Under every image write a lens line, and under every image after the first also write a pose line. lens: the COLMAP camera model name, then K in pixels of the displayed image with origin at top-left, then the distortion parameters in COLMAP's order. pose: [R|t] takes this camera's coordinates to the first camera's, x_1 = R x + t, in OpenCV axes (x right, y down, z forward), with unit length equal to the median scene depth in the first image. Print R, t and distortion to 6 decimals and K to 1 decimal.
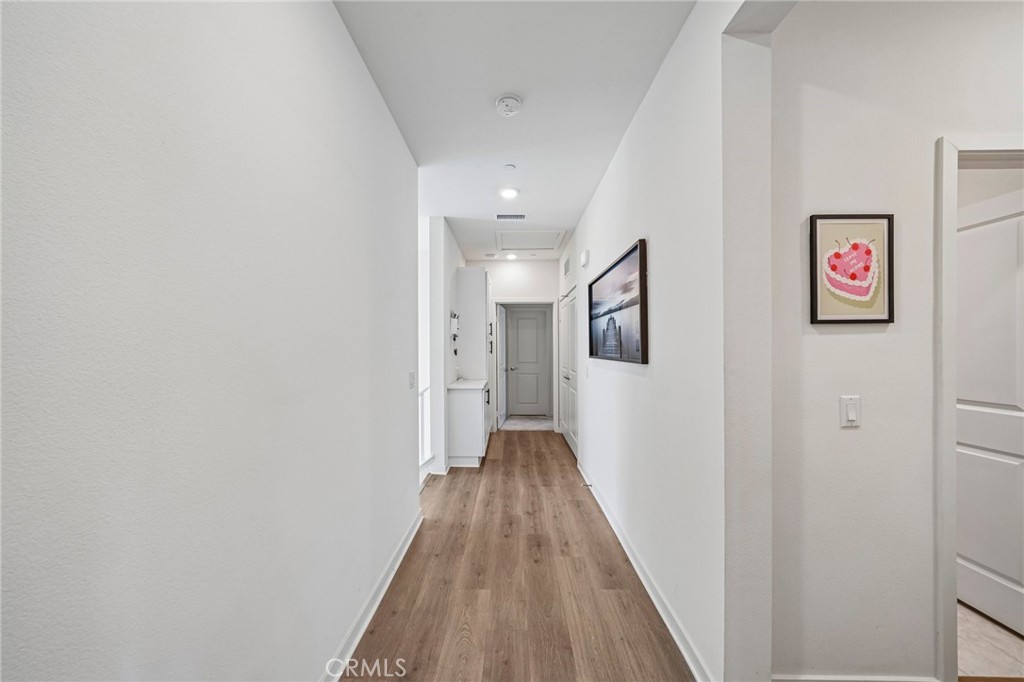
lens RADIAL K [[393.7, 0, 513.3], [0, 393.7, 346.9], [0, 0, 1]] dist [-0.000286, -0.000003]
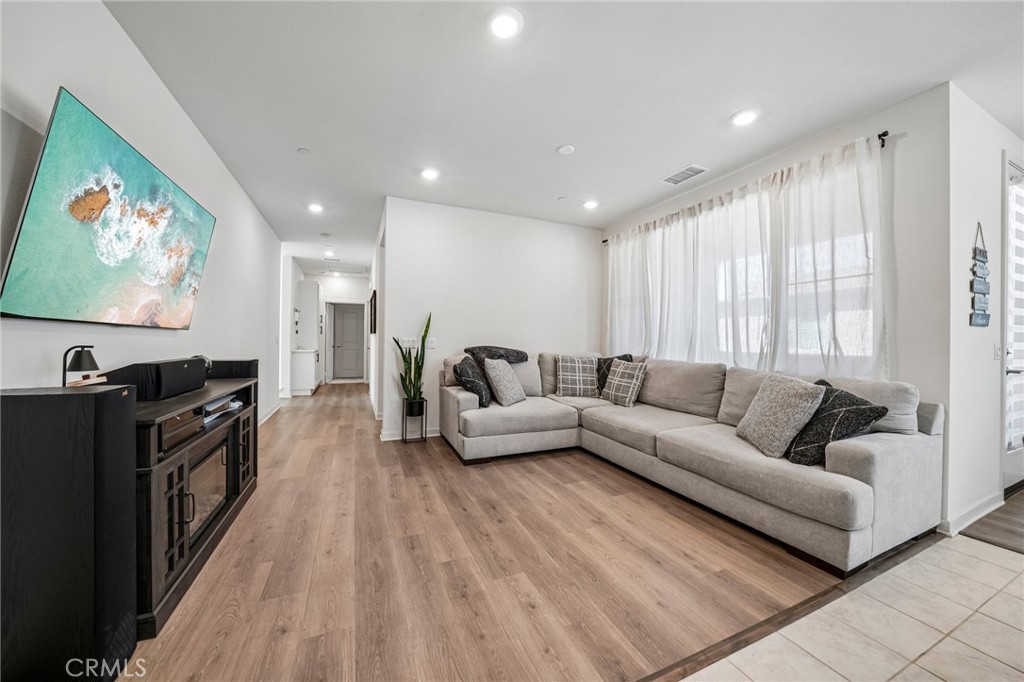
lens RADIAL K [[351.4, 0, 507.3], [0, 351.4, 336.3], [0, 0, 1]] dist [-0.001429, -0.000061]
pose [[0.914076, 0.019513, 0.405074, 0.063057], [-0.018780, 0.999807, -0.005785, 0.022252], [-0.405109, -0.002319, 0.914266, -0.682586]]
